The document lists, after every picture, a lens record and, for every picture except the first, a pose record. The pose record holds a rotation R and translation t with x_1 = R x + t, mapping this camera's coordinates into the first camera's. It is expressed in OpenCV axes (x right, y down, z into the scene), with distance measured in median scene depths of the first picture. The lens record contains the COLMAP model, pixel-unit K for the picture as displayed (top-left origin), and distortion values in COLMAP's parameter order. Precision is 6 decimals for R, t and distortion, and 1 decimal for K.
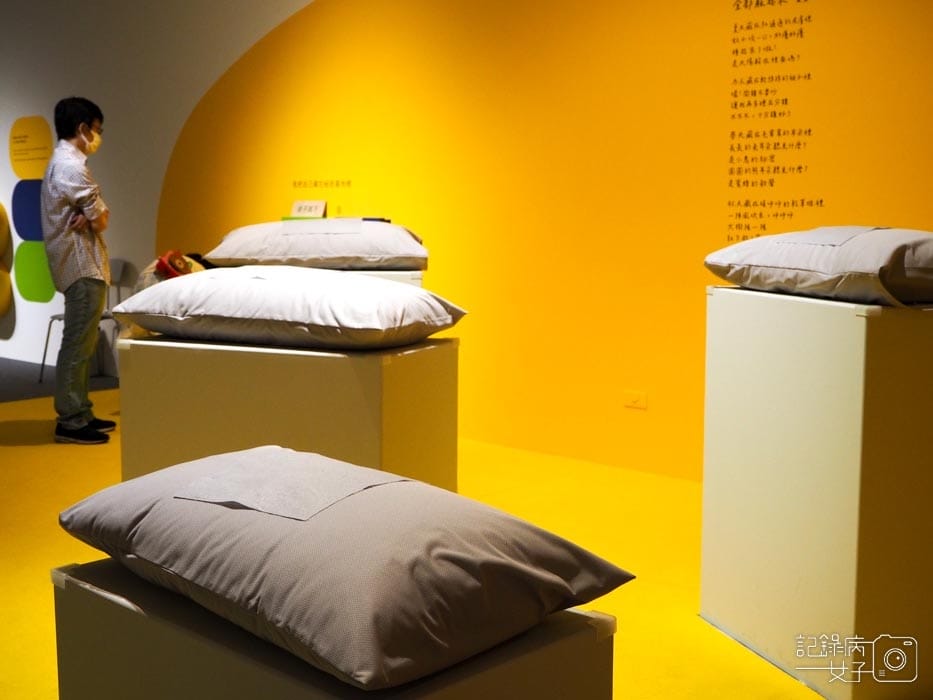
lens RADIAL K [[1178.4, 0, 466.6], [0, 1178.4, 352.7], [0, 0, 1]] dist [-0.011736, 0.000000]
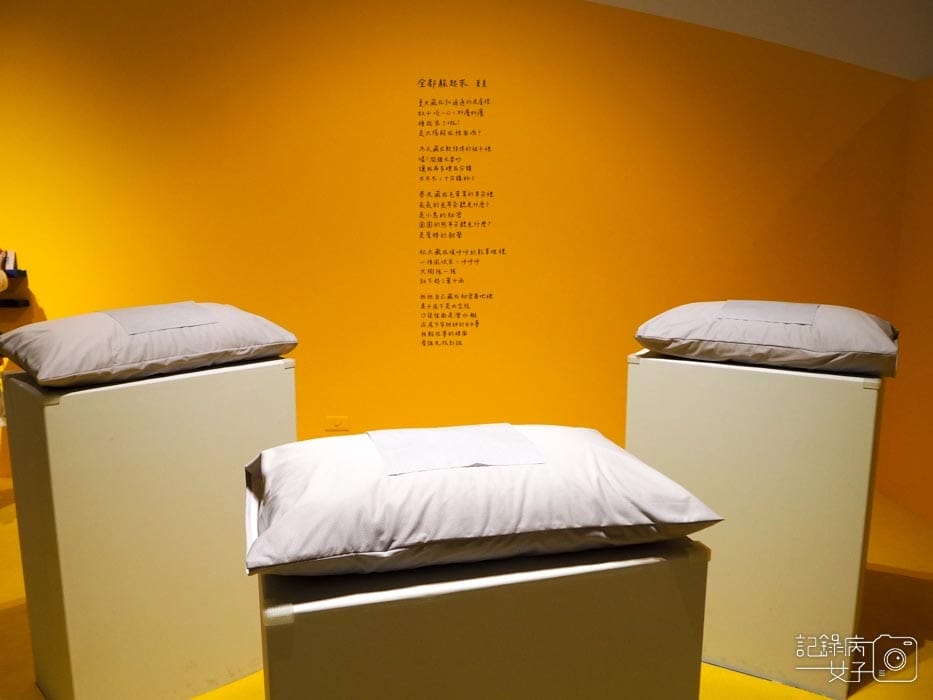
lens RADIAL K [[786.8, 0, 466.7], [0, 786.8, 346.6], [0, 0, 1]] dist [-0.045646, 0.001751]
pose [[0.758562, -0.118006, 0.640826, -0.272495], [0.082569, 0.992945, 0.085109, -0.100231], [-0.646348, -0.011648, 0.762954, 0.383557]]
